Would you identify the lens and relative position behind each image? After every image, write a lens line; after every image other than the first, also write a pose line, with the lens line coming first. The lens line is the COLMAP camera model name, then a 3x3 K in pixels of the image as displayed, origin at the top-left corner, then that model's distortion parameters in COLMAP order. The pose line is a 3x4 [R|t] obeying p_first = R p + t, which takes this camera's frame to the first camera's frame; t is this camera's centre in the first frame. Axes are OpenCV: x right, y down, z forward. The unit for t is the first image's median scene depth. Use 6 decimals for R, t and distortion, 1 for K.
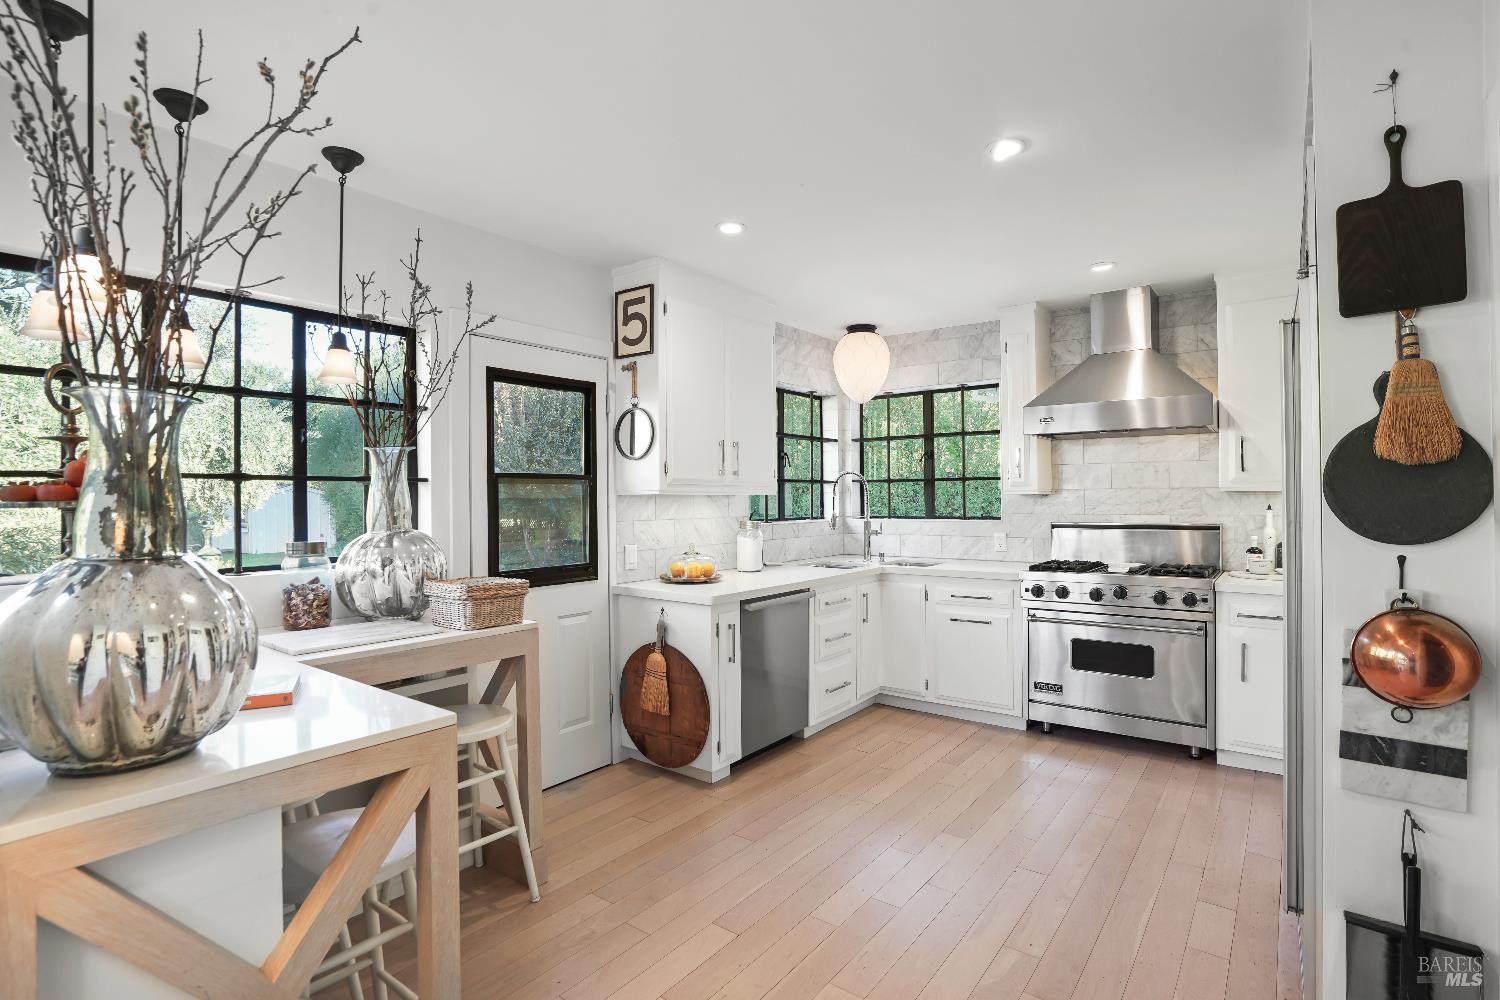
lens RADIAL K [[737.1, 0, 755.0], [0, 737.1, 494.5], [0, 0, 1]] dist [-0.022045, 0.000401]
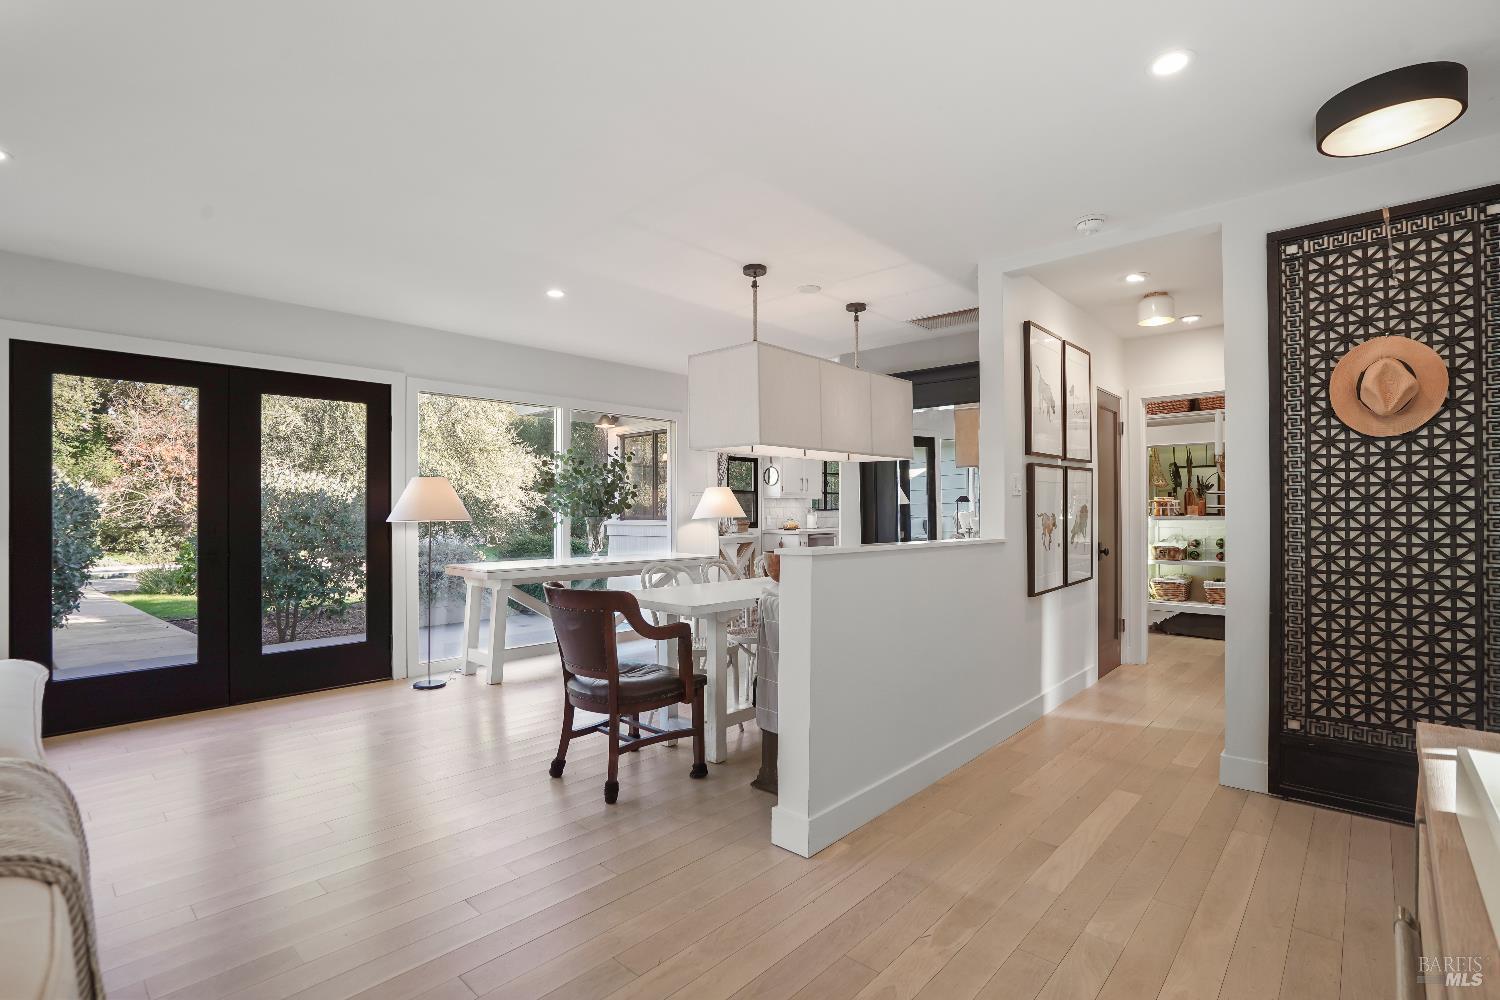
lens RADIAL K [[715.6, 0, 714.6], [0, 715.6, 502.0], [0, 0, 1]] dist [-0.041480, 0.014279]
pose [[0.989212, 0.001878, -0.146479, 0.023675], [-0.002655, 0.999983, -0.005107, 0.026569], [0.146467, 0.005440, 0.989201, -1.579469]]
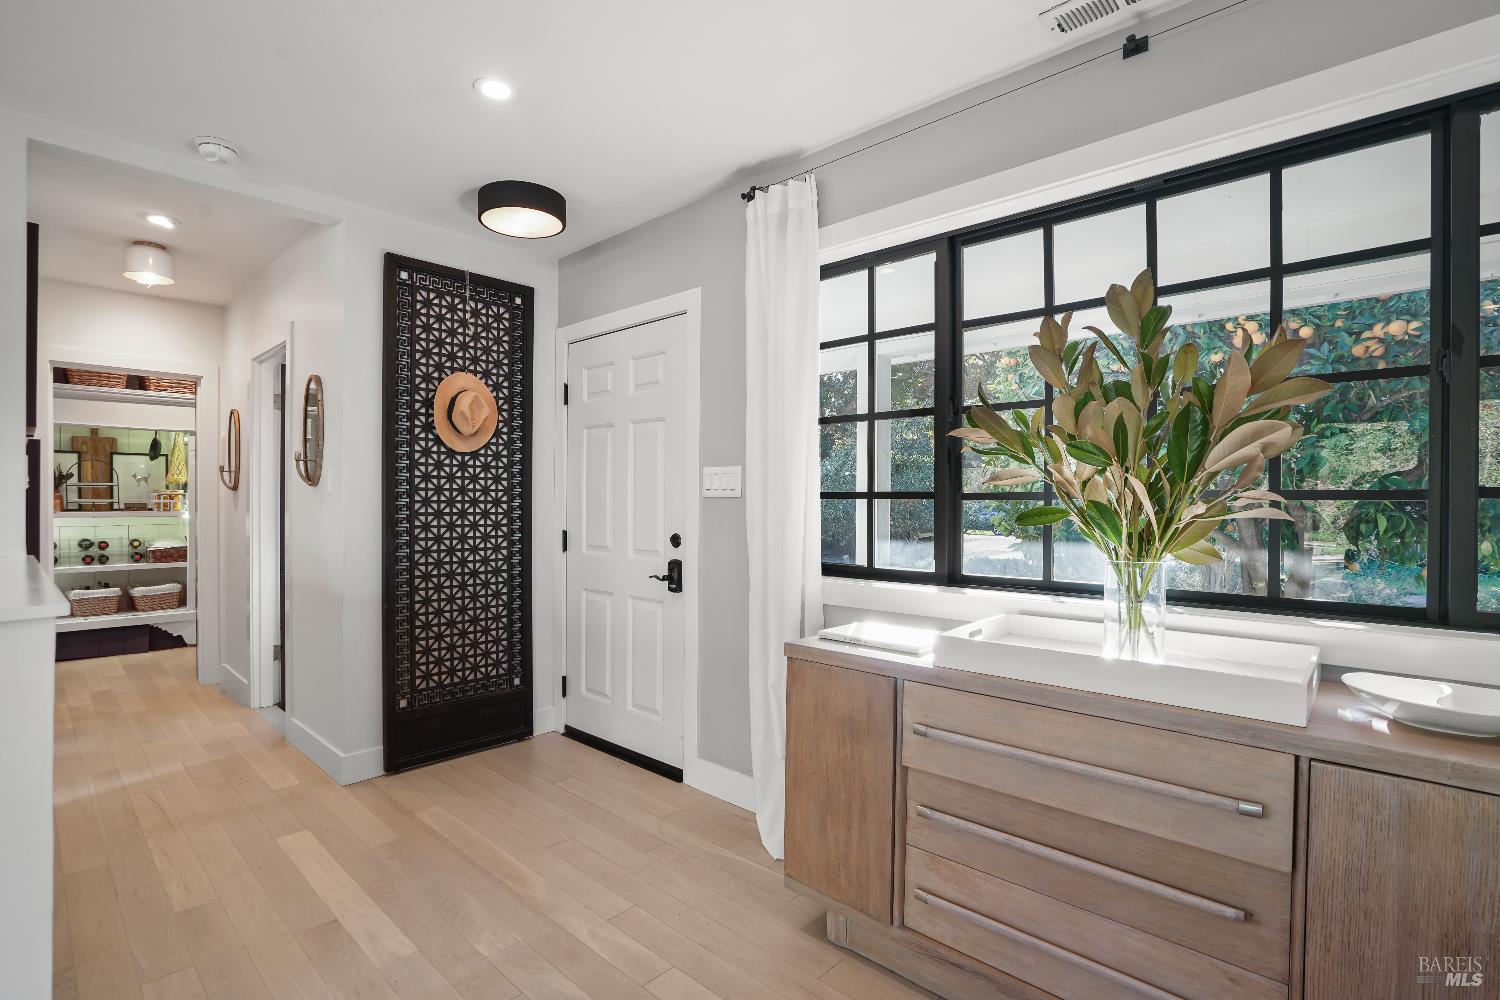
lens RADIAL K [[715.6, 0, 751.7], [0, 715.6, 505.6], [0, 0, 1]] dist [-0.041480, 0.014279]
pose [[0.117145, 0.001226, 0.993114, -0.238443], [-0.013572, 0.999908, 0.000366, 0.018379], [-0.993022, -0.013522, 0.117151, -1.283013]]
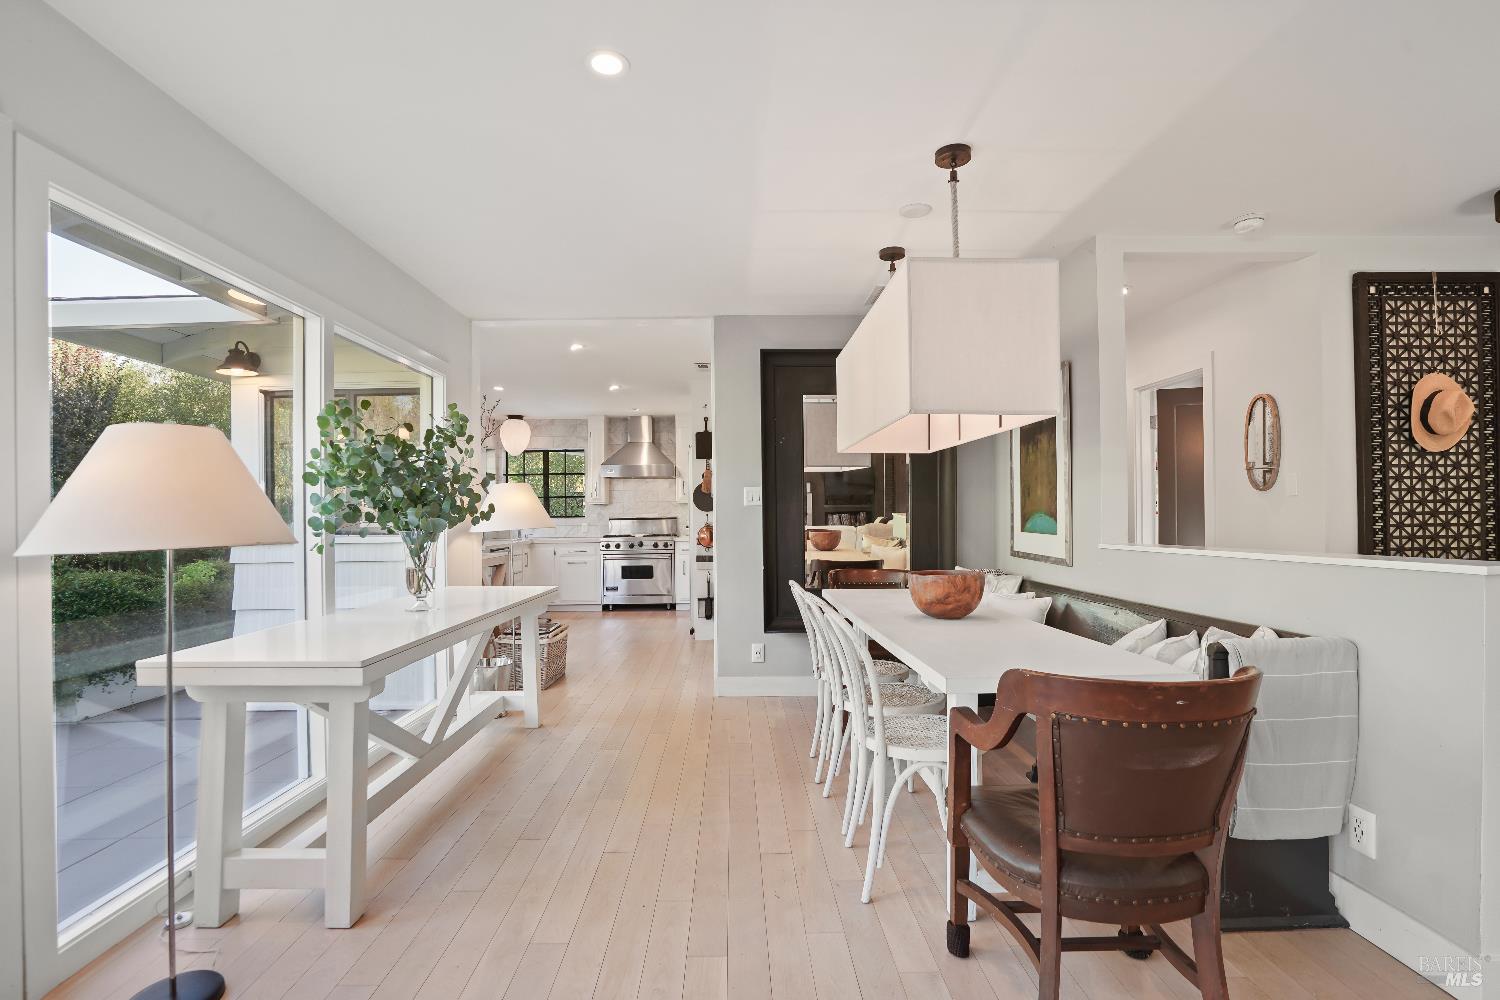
lens RADIAL K [[715.6, 0, 741.7], [0, 715.6, 514.4], [0, 0, 1]] dist [-0.041480, 0.014279]
pose [[0.803364, -0.002109, 0.595484, -0.597569], [0.002069, 0.999998, 0.000750, 0.032118], [-0.595485, 0.000630, 0.803367, -1.023839]]
